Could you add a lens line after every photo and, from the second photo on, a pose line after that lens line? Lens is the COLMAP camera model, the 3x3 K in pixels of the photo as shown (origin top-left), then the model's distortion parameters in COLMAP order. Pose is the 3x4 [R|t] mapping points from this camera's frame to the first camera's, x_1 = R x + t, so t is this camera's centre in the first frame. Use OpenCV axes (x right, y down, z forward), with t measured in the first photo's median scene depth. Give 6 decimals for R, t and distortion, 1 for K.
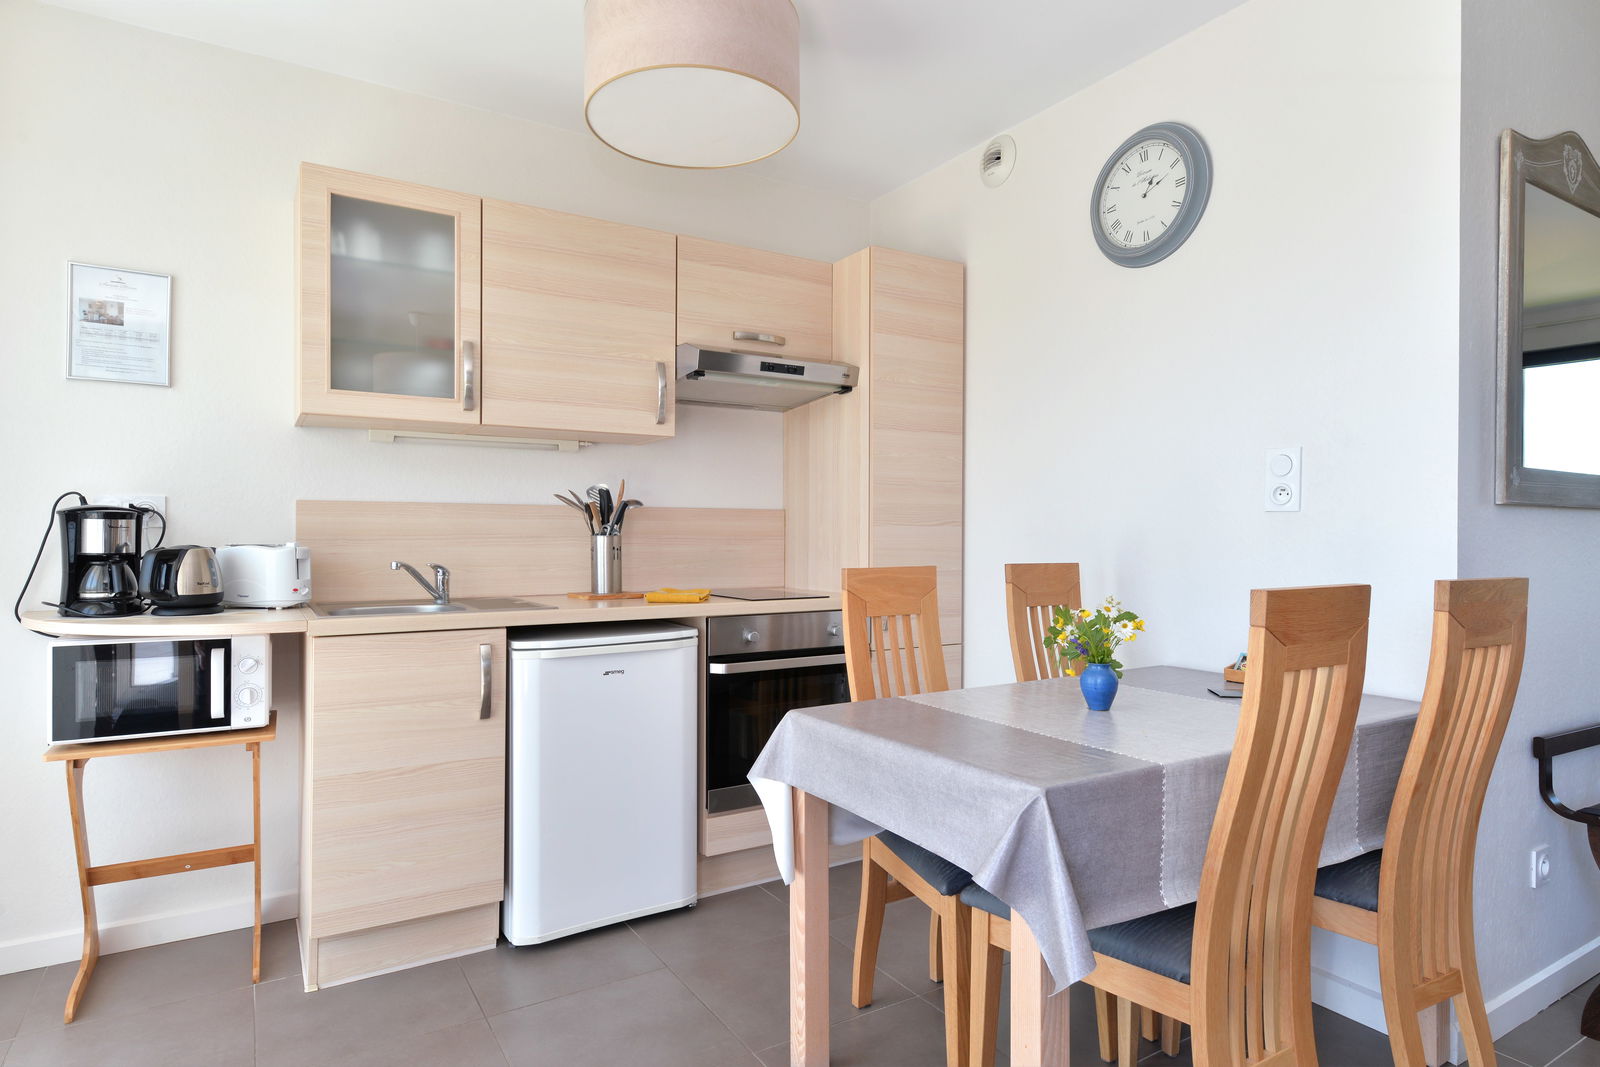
lens RADIAL K [[906.4, 0, 800.0], [0, 906.4, 533.5], [0, 0, 1]] dist [-0.000722, 0.003323]
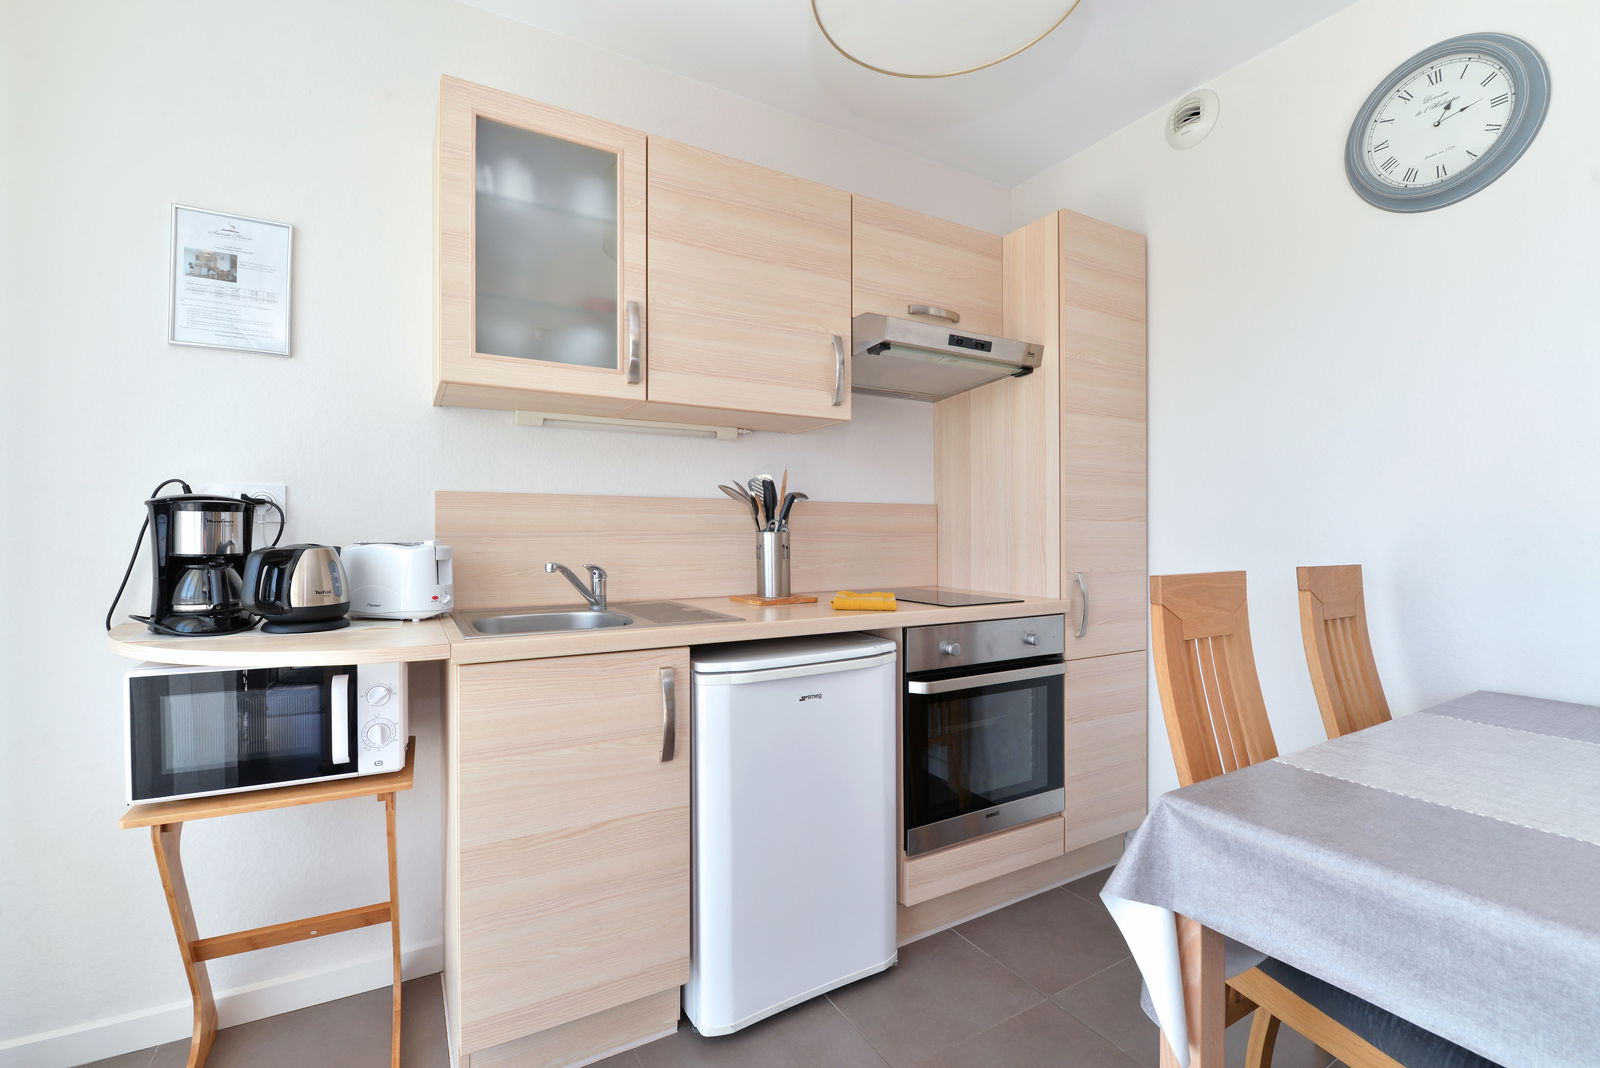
lens RADIAL K [[708.8, 0, 790.7], [0, 708.8, 538.6], [0, 0, 1]] dist [-0.016161, -0.001345]
pose [[0.999200, 0.000876, -0.039993, -0.201357], [-0.000344, 0.999912, 0.013297, -0.000334], [0.040001, -0.013273, 0.999111, 0.360781]]
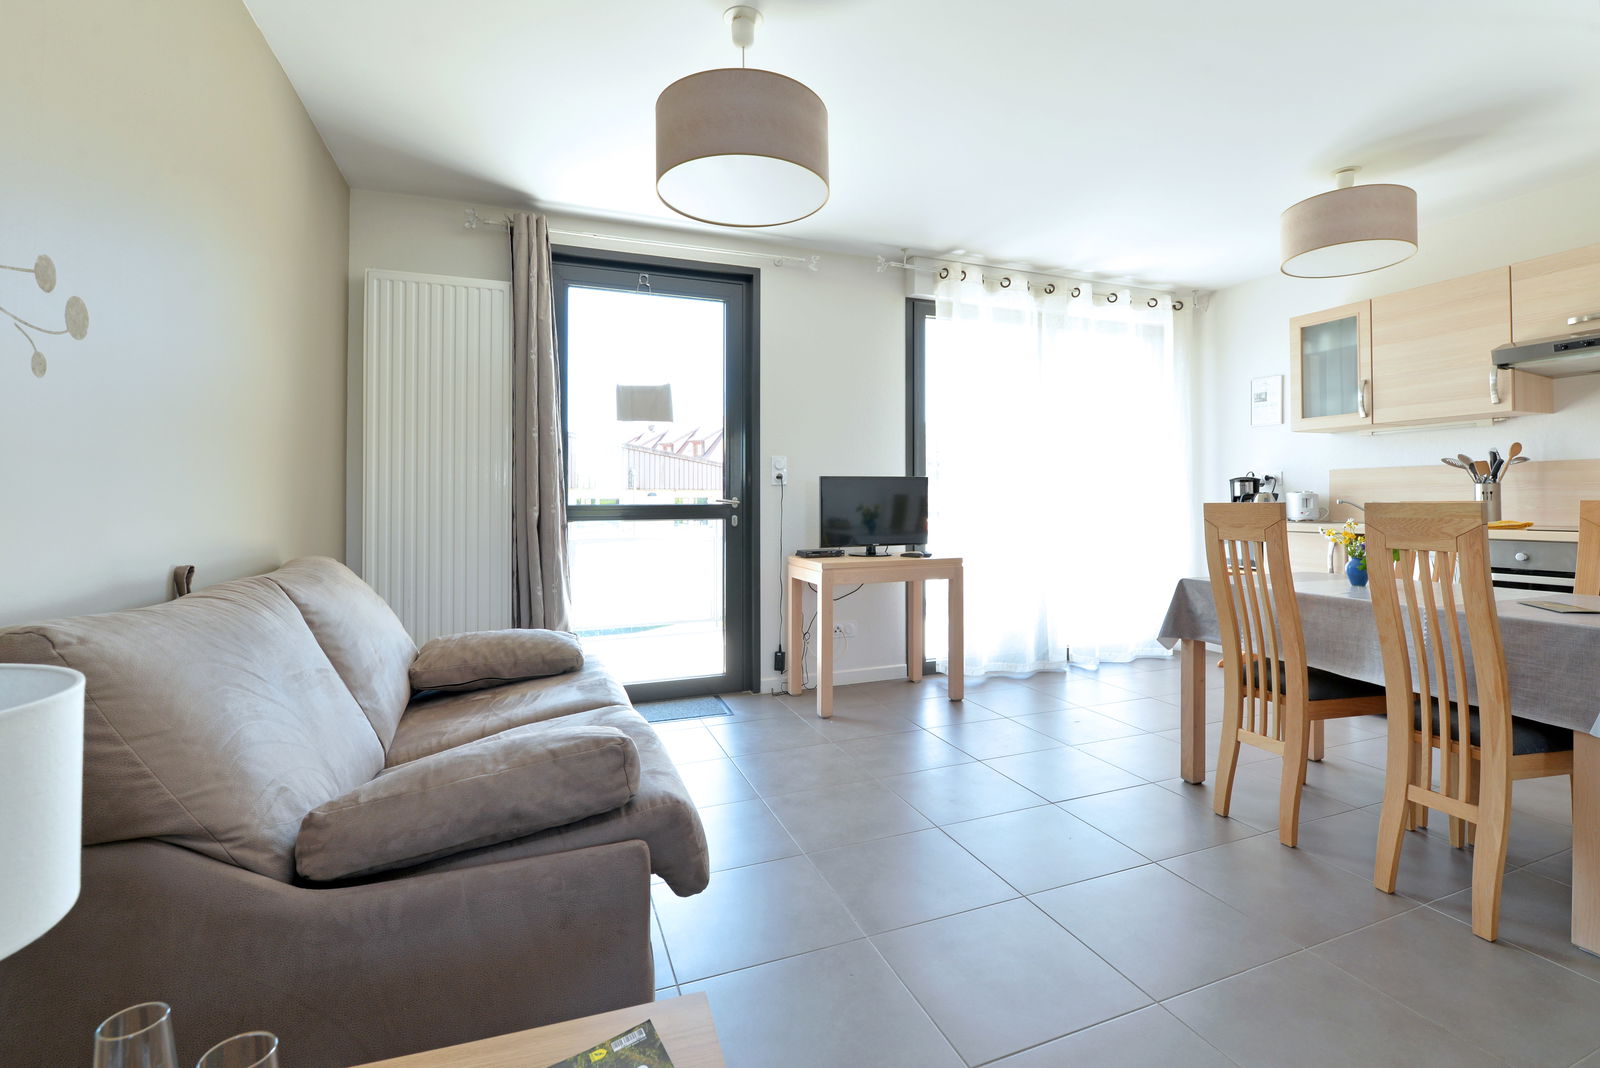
lens RADIAL K [[748.6, 0, 844.4], [0, 748.6, 504.9], [0, 0, 1]] dist [-0.000427, -0.011916]
pose [[-0.163176, 0.005352, -0.986583, 1.364275], [0.009419, 0.999948, 0.003867, 0.026865], [0.986552, -0.008662, -0.163218, 0.212338]]
